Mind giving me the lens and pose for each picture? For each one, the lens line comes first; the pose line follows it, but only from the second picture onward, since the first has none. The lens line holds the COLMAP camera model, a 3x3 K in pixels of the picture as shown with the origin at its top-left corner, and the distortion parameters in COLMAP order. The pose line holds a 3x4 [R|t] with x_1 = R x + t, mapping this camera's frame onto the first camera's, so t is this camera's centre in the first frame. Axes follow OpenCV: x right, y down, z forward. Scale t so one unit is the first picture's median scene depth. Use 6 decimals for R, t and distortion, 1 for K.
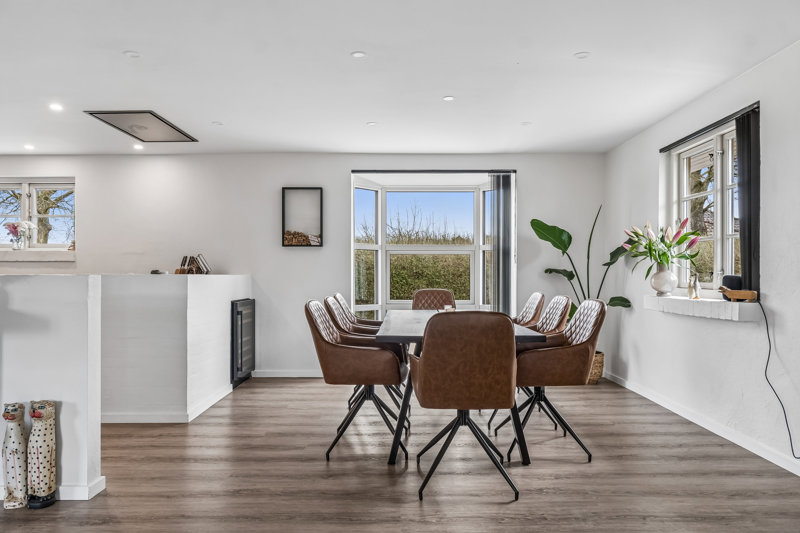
lens RADIAL K [[550.1, 0, 401.4], [0, 550.1, 269.0], [0, 0, 1]] dist [0.005561, 0.000659]
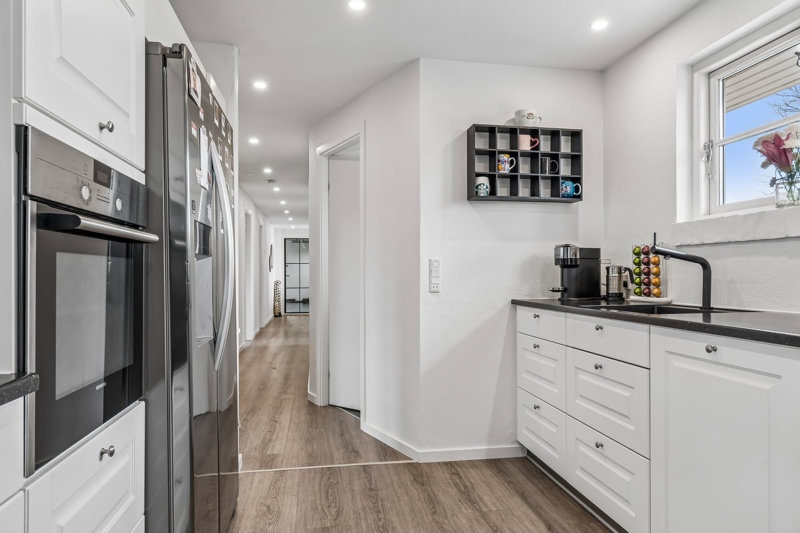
lens RADIAL K [[550.1, 0, 402.0], [0, 550.1, 269.9], [0, 0, 1]] dist [0.005561, 0.000659]
pose [[0.160106, 0.000651, -0.987100, -0.693813], [0.001588, 0.999998, 0.000917, 0.010024], [0.987098, -0.001714, 0.160105, 1.258114]]
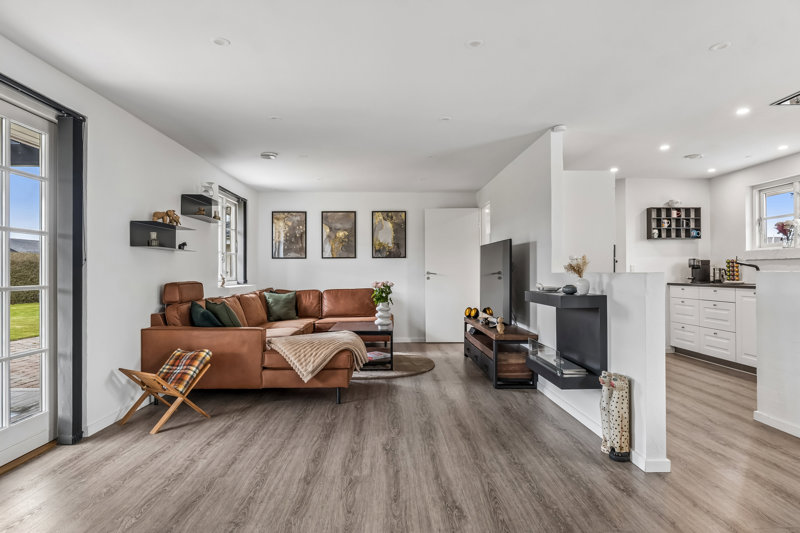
lens RADIAL K [[507.6, 0, 401.5], [0, 507.6, 264.6], [0, 0, 1]] dist [0.003229, 0.001734]
pose [[0.016686, -0.006869, -0.999837, 0.446485], [0.003567, 0.999970, -0.006810, 0.000798], [0.999854, -0.003452, 0.016710, 0.470157]]
